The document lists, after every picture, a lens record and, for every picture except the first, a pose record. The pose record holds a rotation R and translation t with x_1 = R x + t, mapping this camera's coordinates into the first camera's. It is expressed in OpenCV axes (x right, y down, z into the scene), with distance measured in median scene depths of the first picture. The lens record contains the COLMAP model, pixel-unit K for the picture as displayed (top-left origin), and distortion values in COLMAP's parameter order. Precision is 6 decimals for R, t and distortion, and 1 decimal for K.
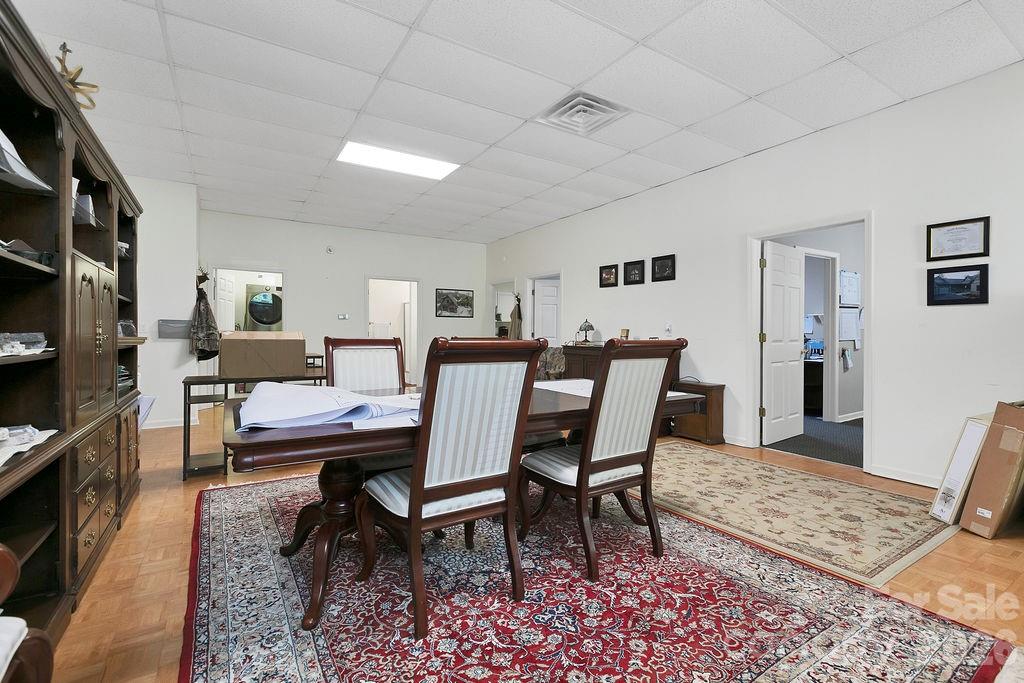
lens RADIAL K [[461.2, 0, 517.5], [0, 461.2, 339.7], [0, 0, 1]] dist [0.005044, -0.000427]
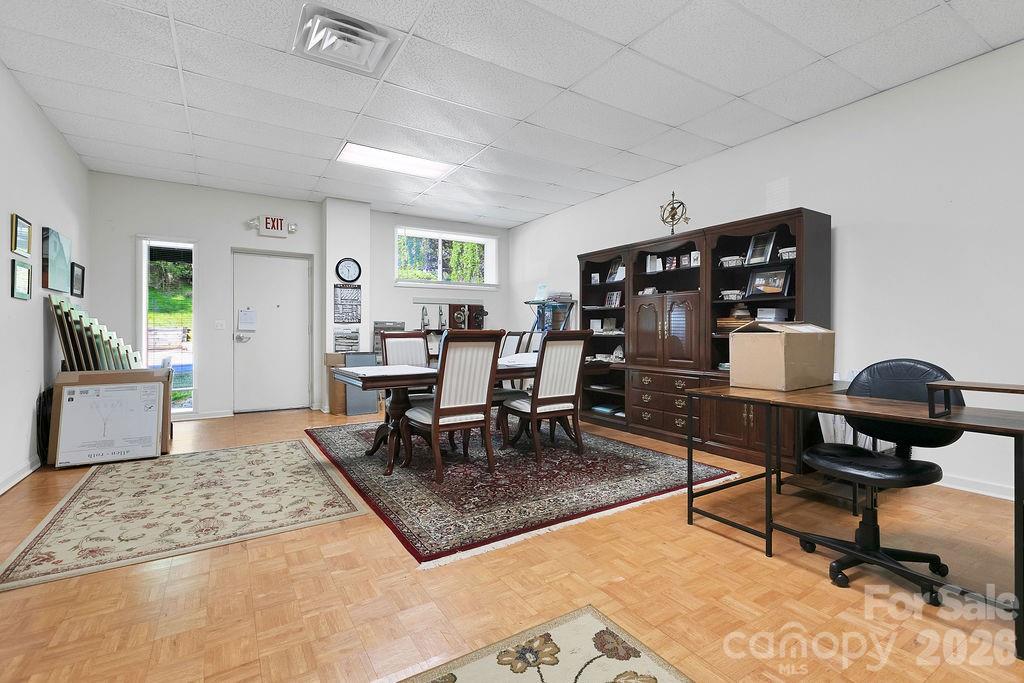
lens RADIAL K [[461.2, 0, 515.0], [0, 461.2, 342.6], [0, 0, 1]] dist [0.005044, -0.000427]
pose [[-0.999976, -0.000187, 0.006968, -0.182587], [0.000042, 0.999461, 0.032828, -0.011698], [-0.006971, 0.032827, -0.999437, 2.139348]]
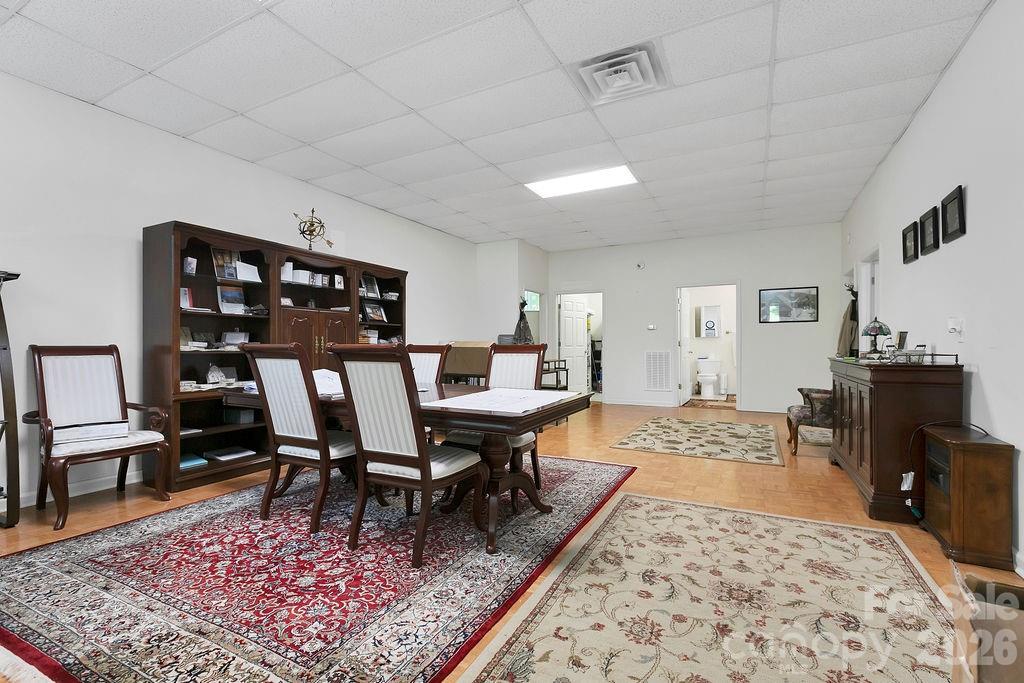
lens RADIAL K [[461.2, 0, 513.3], [0, 461.2, 348.8], [0, 0, 1]] dist [0.005044, -0.000427]
pose [[0.497783, 0.002860, -0.867297, 0.920347], [-0.007171, 0.999974, -0.000819, 0.006186], [0.867272, 0.006627, 0.497791, 0.507910]]
